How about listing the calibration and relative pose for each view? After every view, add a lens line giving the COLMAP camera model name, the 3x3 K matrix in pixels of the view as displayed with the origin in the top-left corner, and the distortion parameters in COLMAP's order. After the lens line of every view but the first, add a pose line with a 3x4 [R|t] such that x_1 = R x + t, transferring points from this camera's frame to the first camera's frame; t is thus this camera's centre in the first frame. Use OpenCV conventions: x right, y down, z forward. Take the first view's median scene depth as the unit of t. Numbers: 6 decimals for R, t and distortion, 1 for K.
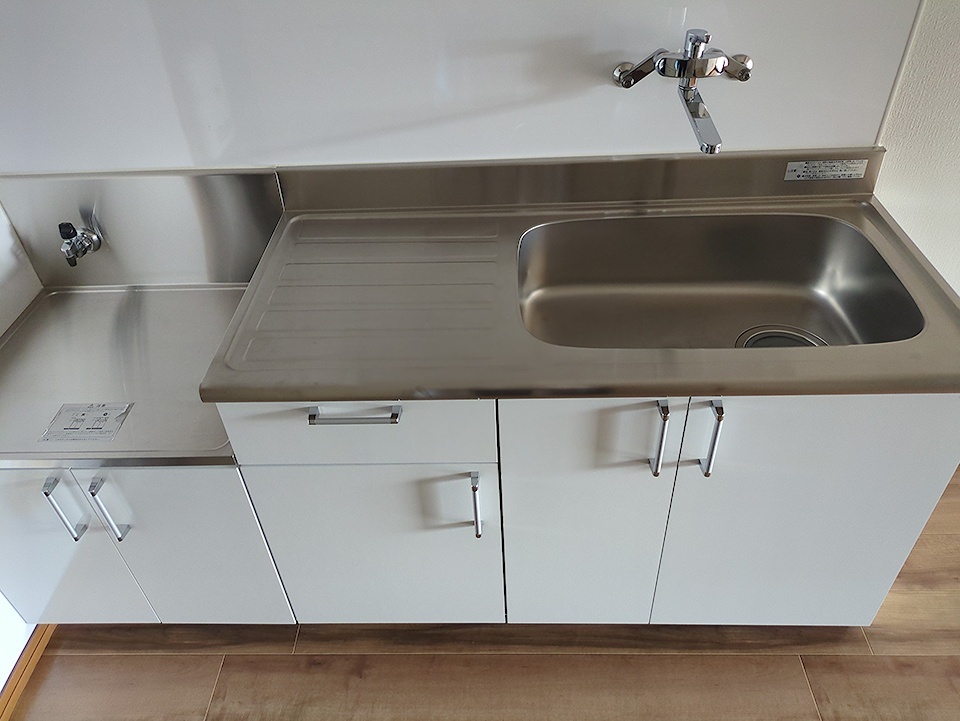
lens RADIAL K [[754.7, 0, 481.4], [0, 754.7, 350.4], [0, 0, 1]] dist [0.008021, 0.000805]
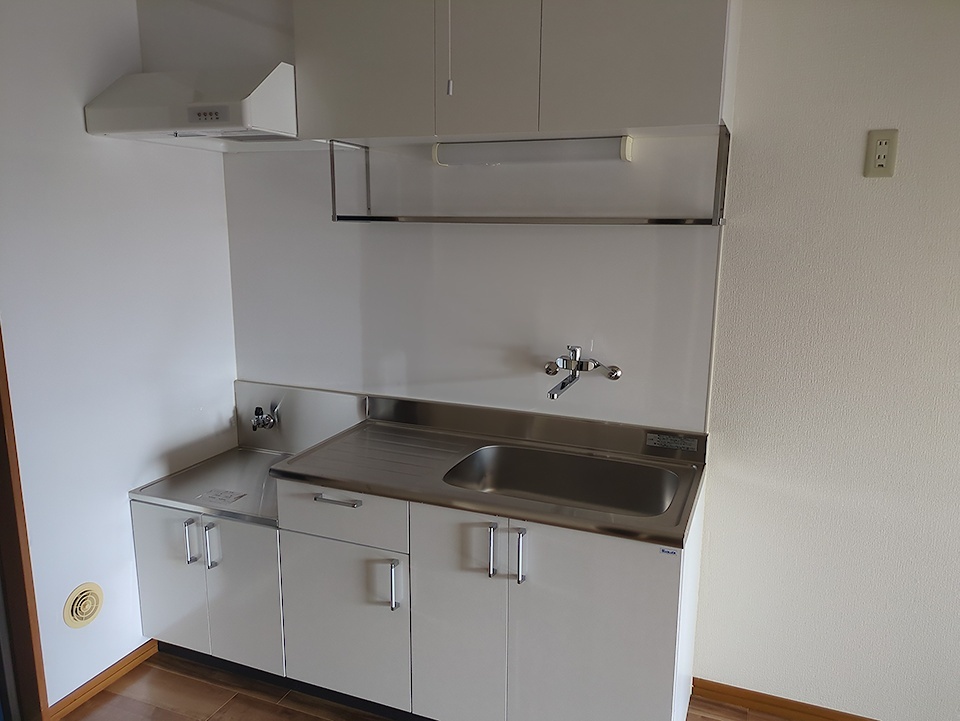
lens RADIAL K [[705.5, 0, 480.9], [0, 705.5, 337.1], [0, 0, 1]] dist [-0.004660, -0.005570]
pose [[0.940442, 0.115039, -0.319898, 0.570301], [-0.255454, 0.860017, -0.441716, 0.355437], [0.224304, 0.497128, 0.838184, -0.477649]]
